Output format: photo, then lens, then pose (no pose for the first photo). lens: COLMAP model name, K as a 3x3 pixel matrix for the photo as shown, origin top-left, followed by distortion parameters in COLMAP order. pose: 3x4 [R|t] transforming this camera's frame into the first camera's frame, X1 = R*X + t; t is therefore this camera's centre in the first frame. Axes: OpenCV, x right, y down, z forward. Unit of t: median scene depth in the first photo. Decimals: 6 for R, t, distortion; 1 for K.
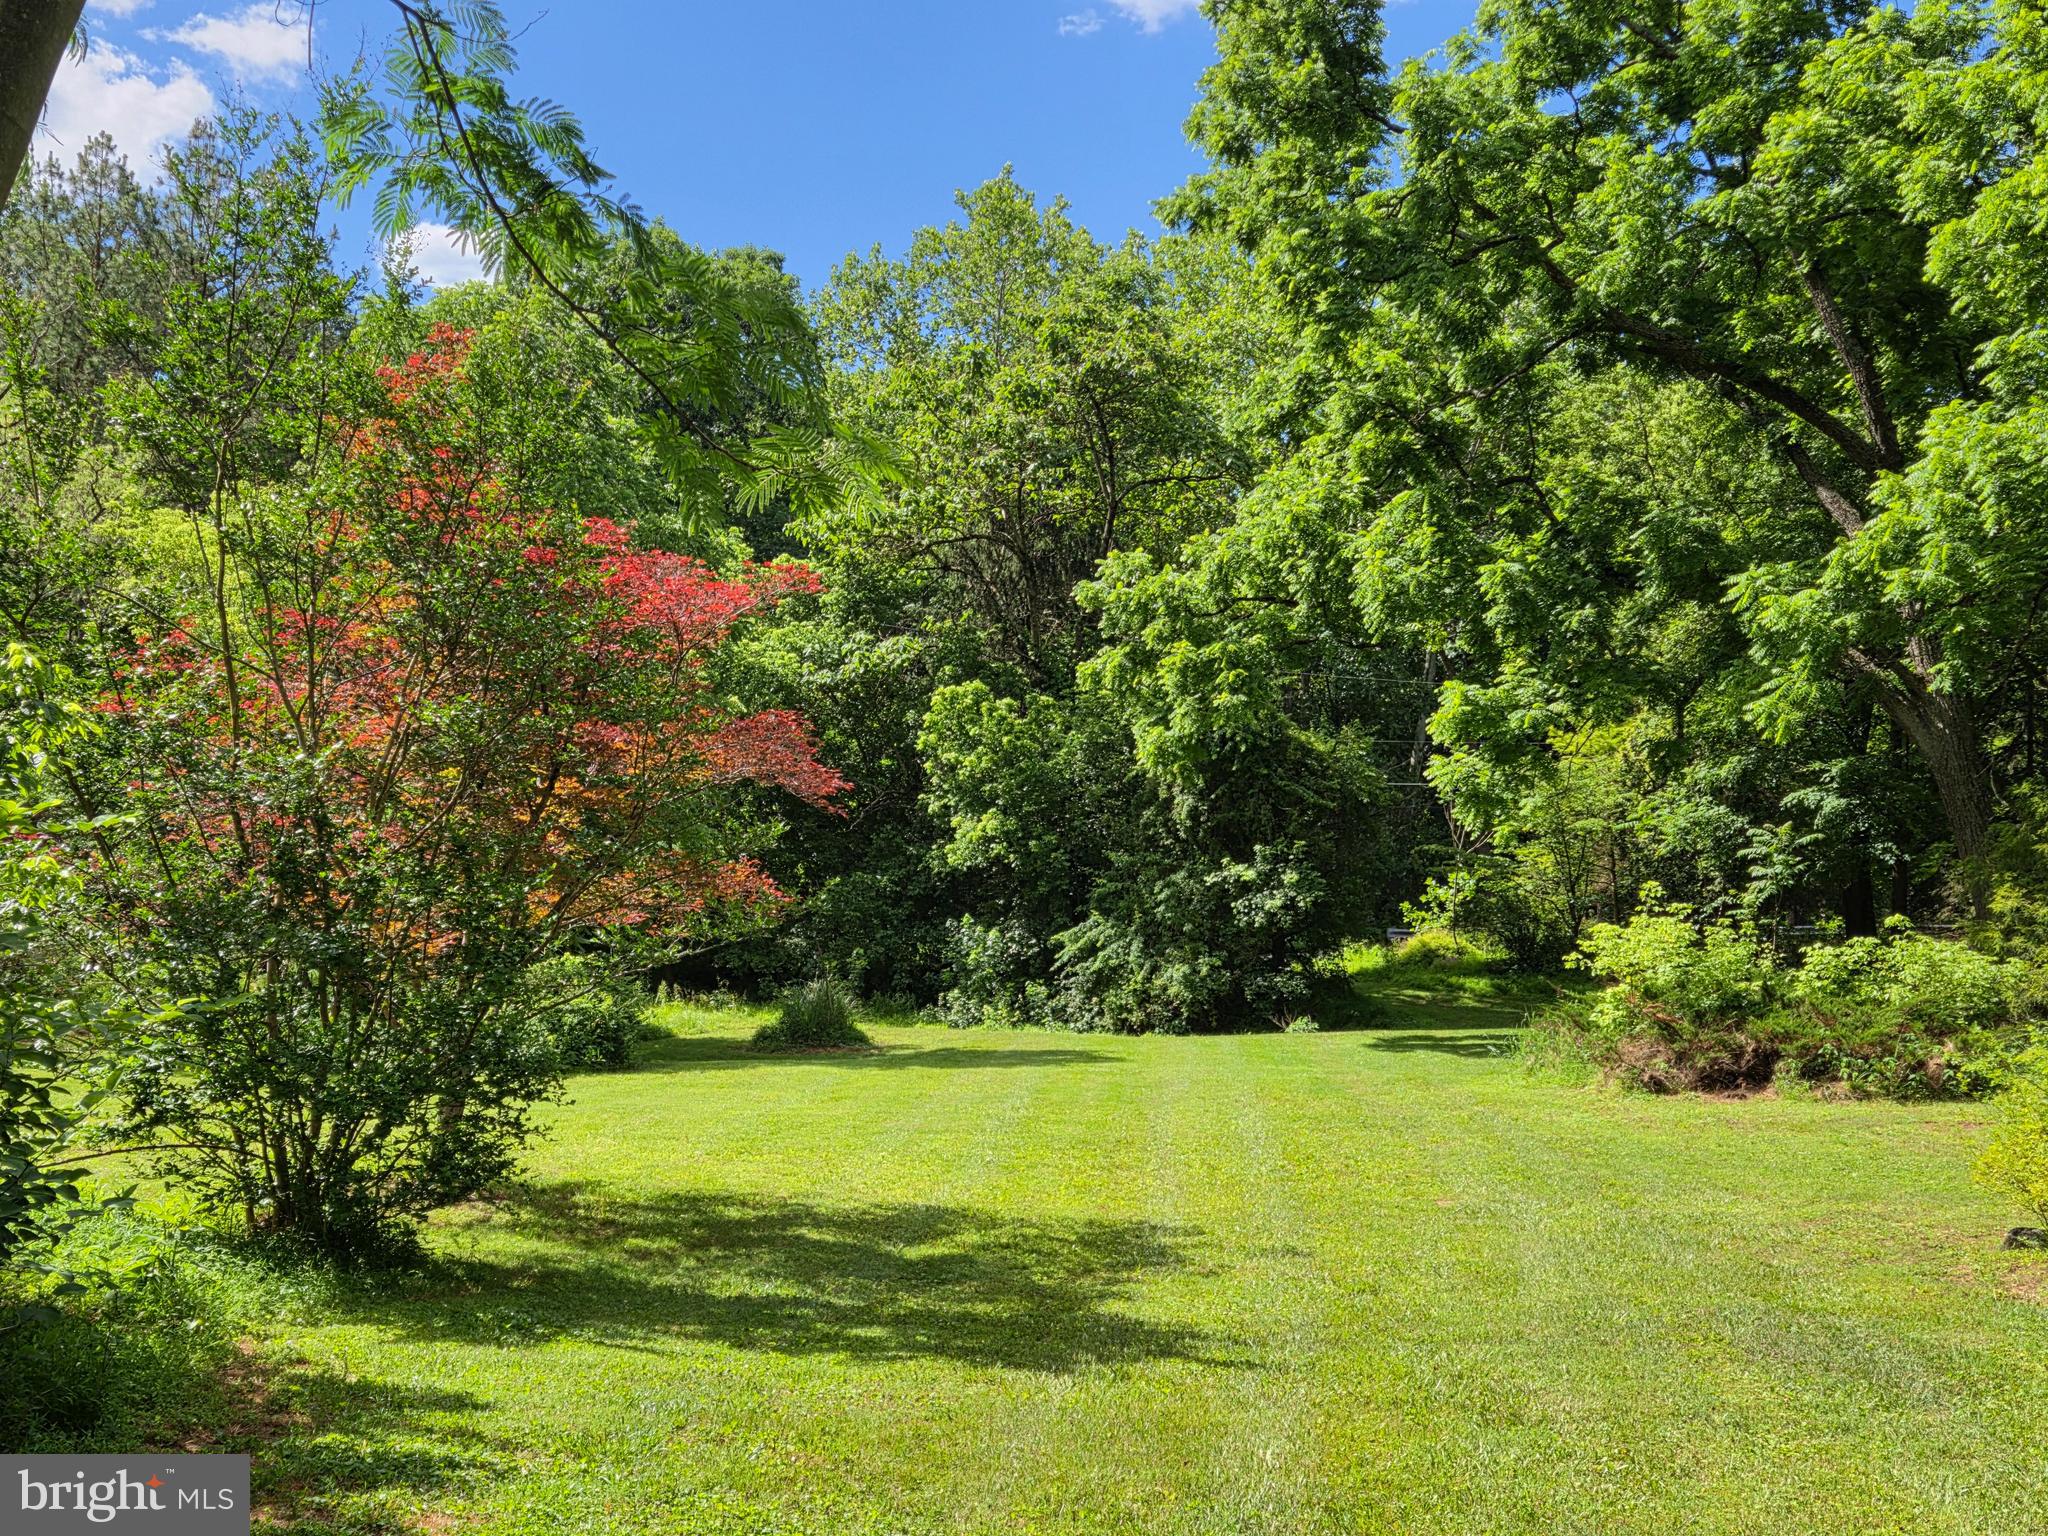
lens RADIAL K [[2321.9, 0, 1022.7], [0, 2321.9, 769.2], [0, 0, 1]] dist [0.036452, 0.000000]
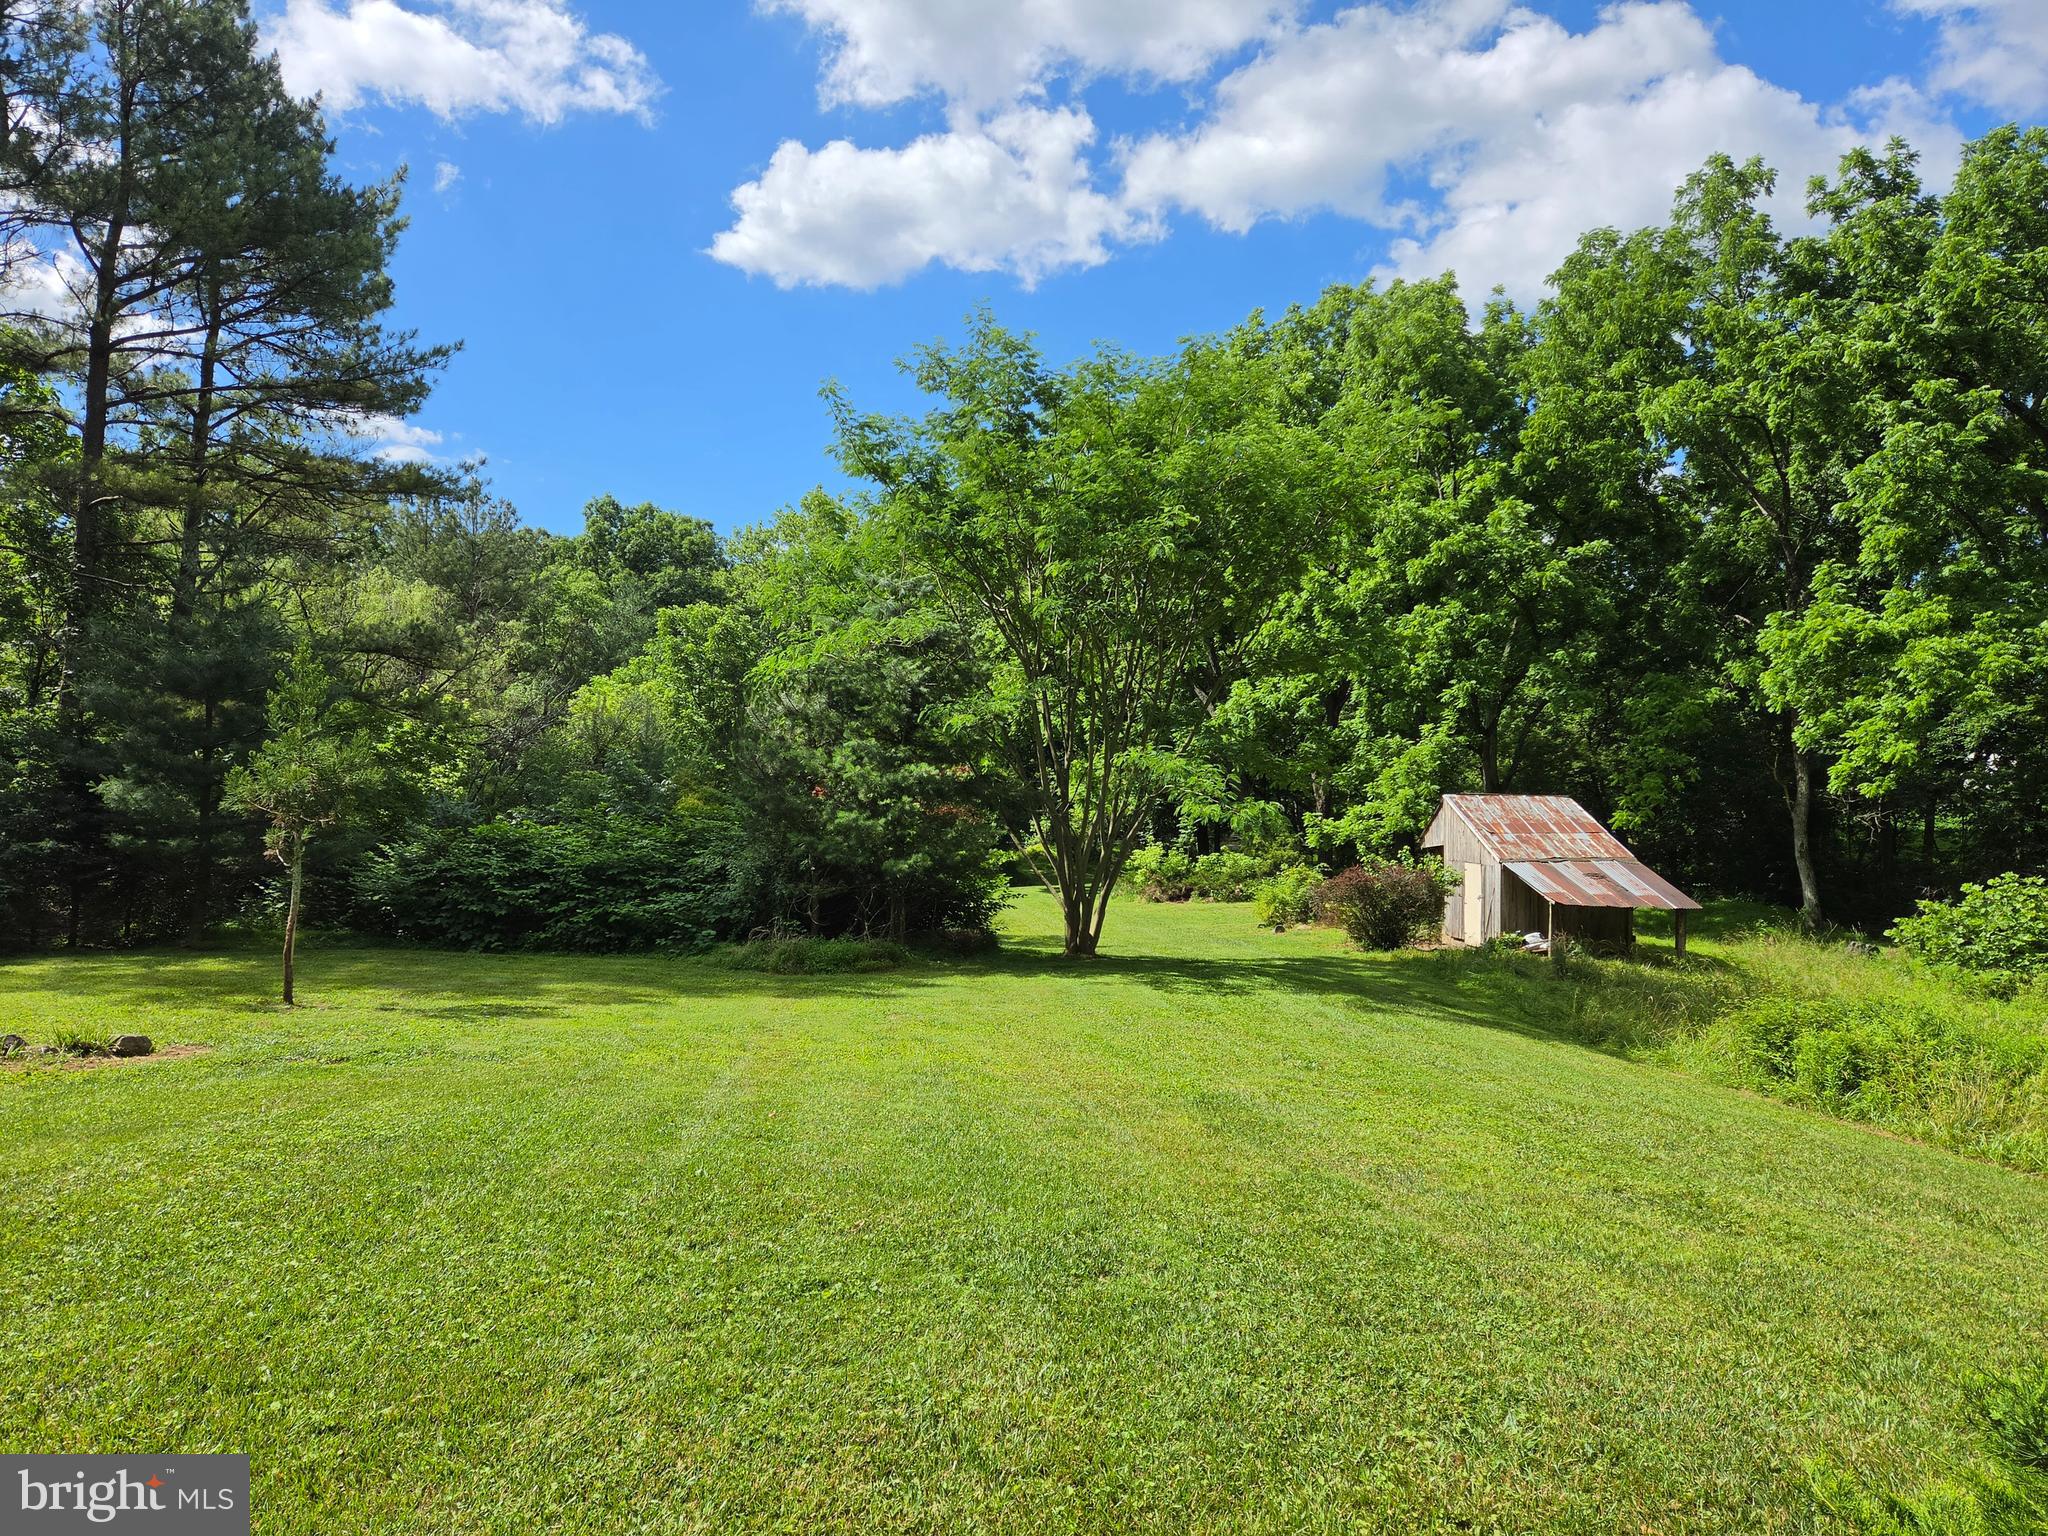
lens RADIAL K [[1363.2, 0, 1029.0], [0, 1363.2, 765.8], [0, 0, 1]] dist [0.064730, -0.016986]
pose [[0.973317, -0.007370, 0.229347, -0.319090], [0.001901, 0.999709, 0.024058, -0.092820], [-0.229457, -0.022980, 0.973047, -0.766129]]
